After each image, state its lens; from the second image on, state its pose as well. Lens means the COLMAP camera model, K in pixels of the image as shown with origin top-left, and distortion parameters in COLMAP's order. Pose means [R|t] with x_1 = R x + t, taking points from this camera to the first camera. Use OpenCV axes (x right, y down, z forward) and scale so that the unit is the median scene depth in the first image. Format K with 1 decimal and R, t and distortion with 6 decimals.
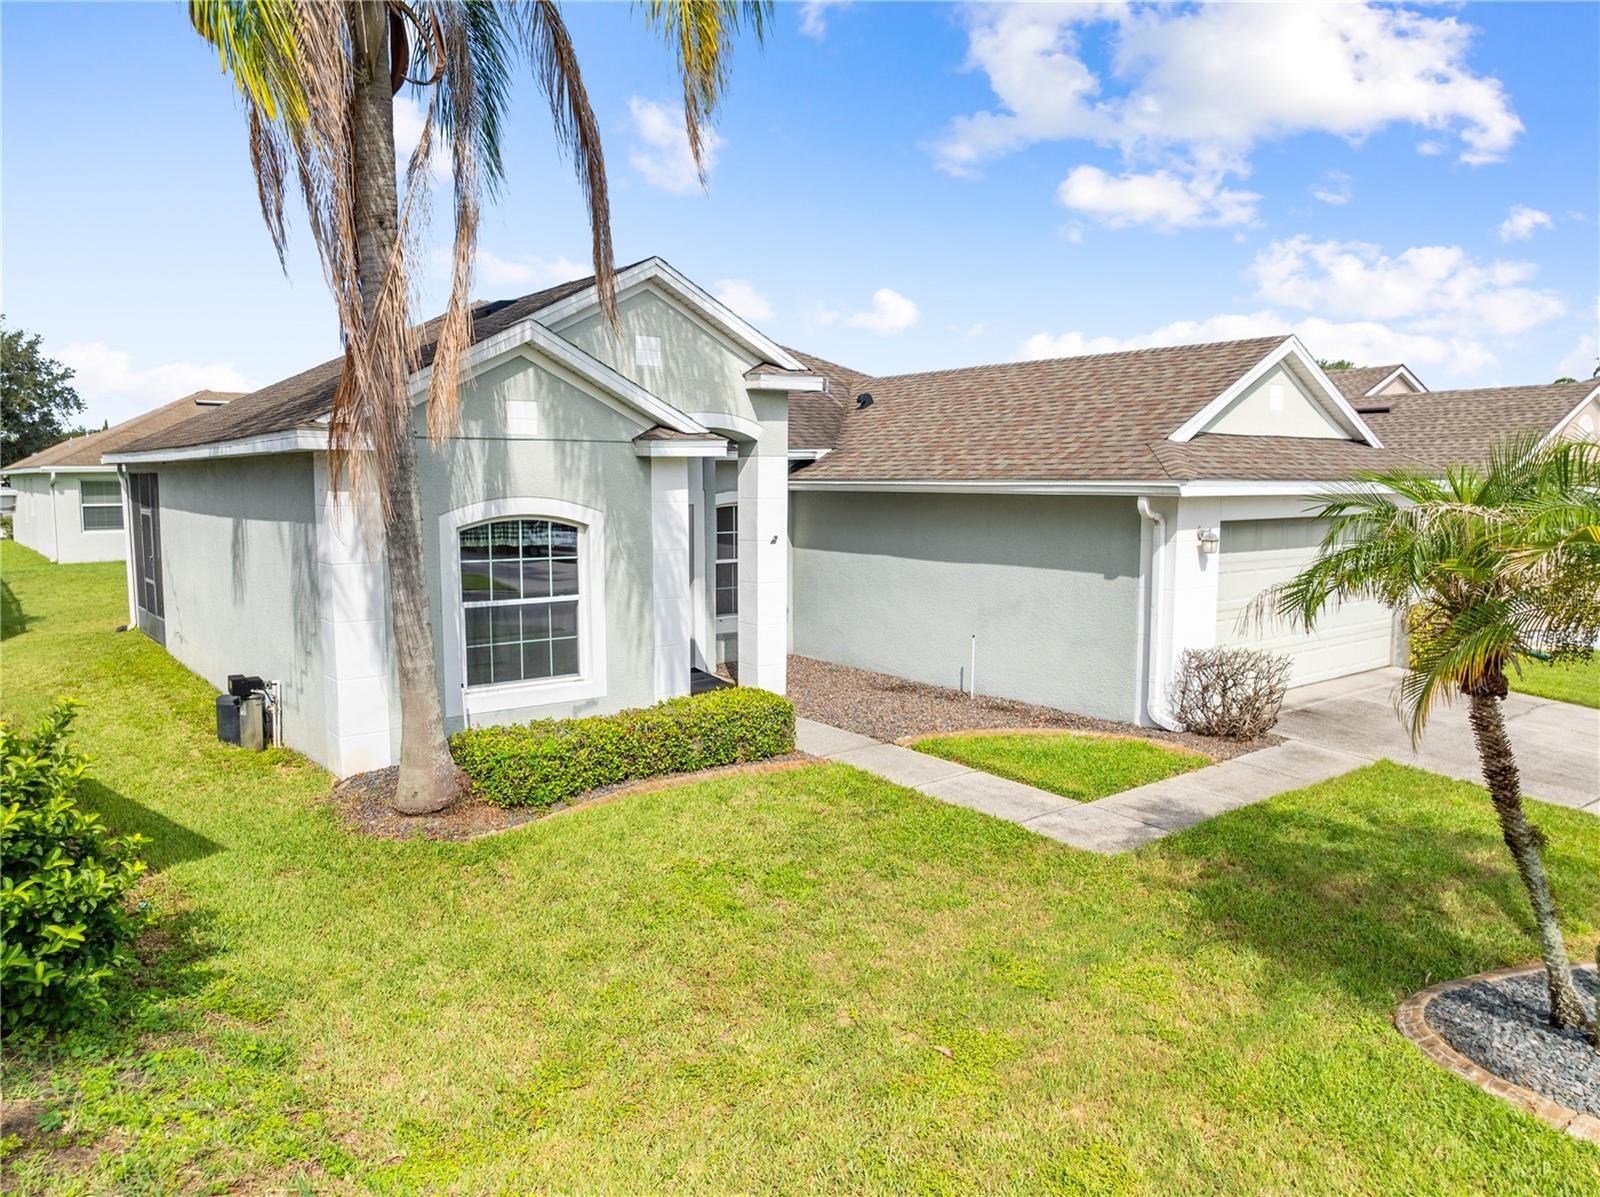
lens RADIAL K [[1123.9, 0, 805.2], [0, 1123.9, 593.3], [0, 0, 1]] dist [-0.034543, -0.002087]
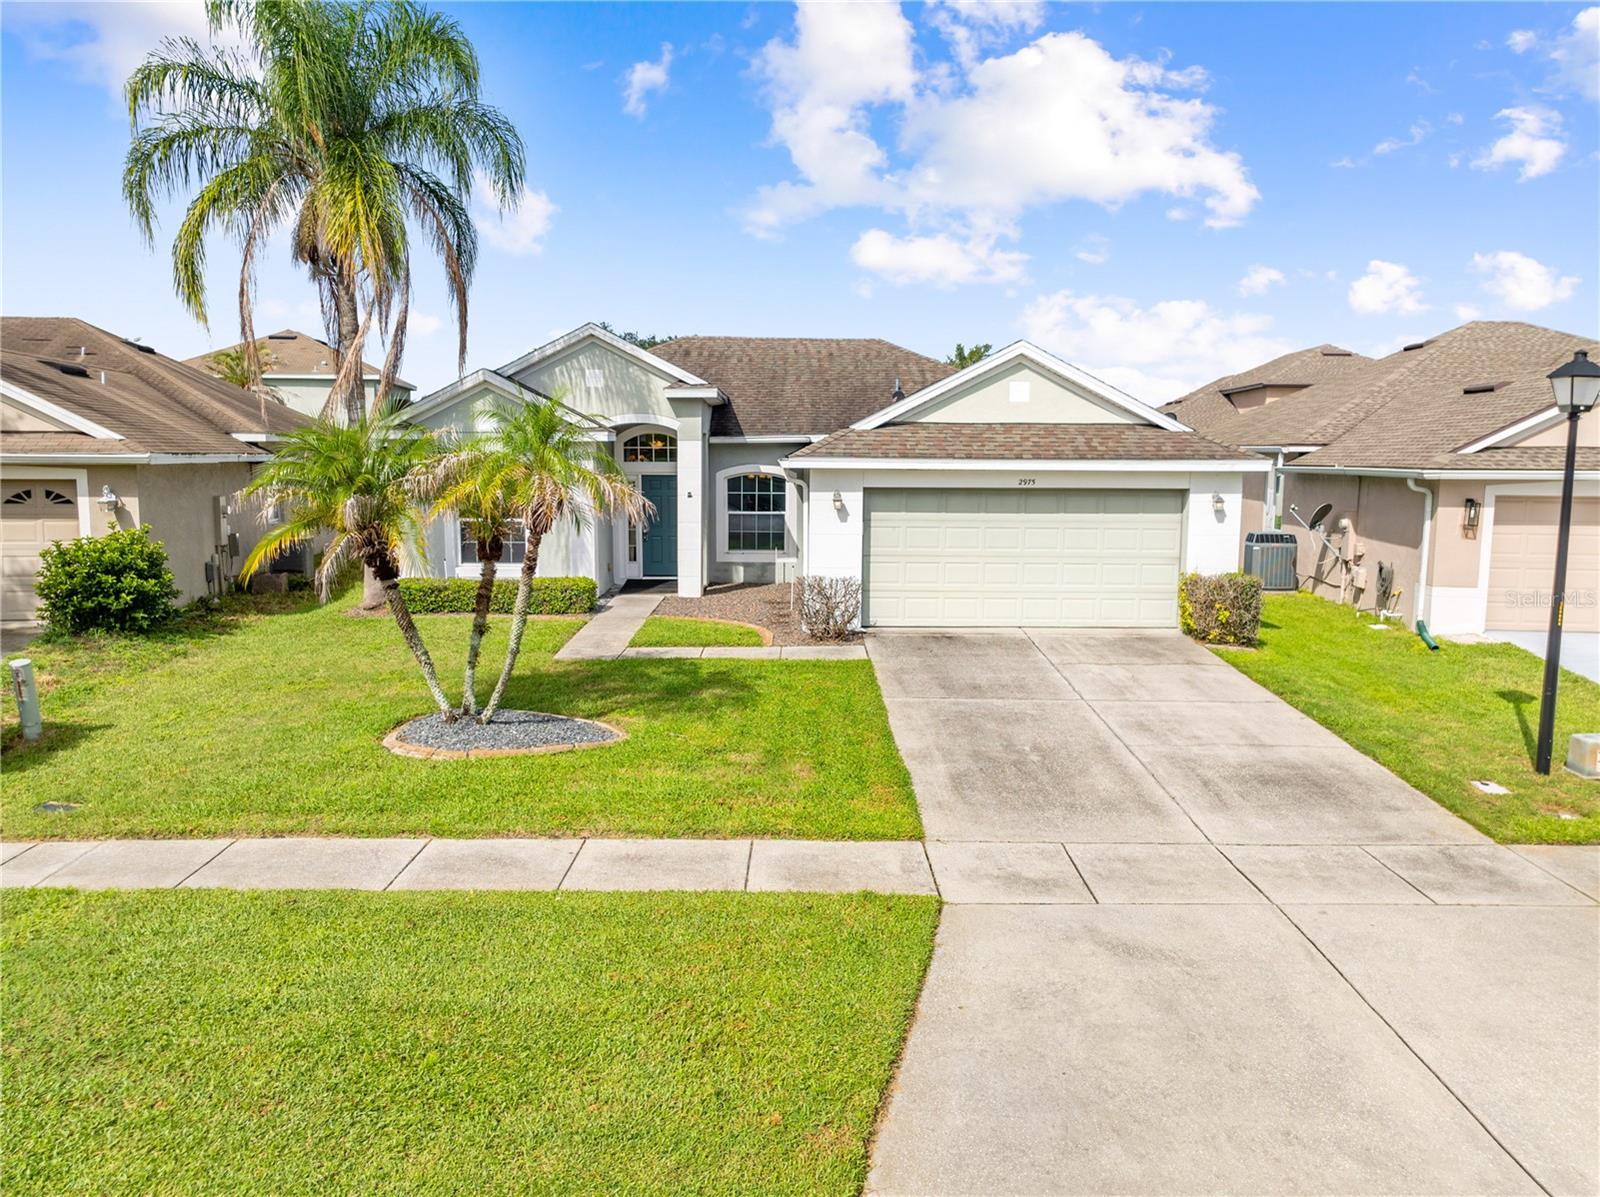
lens RADIAL K [[1123.9, 0, 805.2], [0, 1123.9, 593.3], [0, 0, 1]] dist [-0.034543, -0.002087]
pose [[0.791188, 0.081078, -0.606175, 1.161415], [-0.070611, 0.996655, 0.041143, 0.013725], [0.607483, 0.010251, 0.794267, -0.140010]]
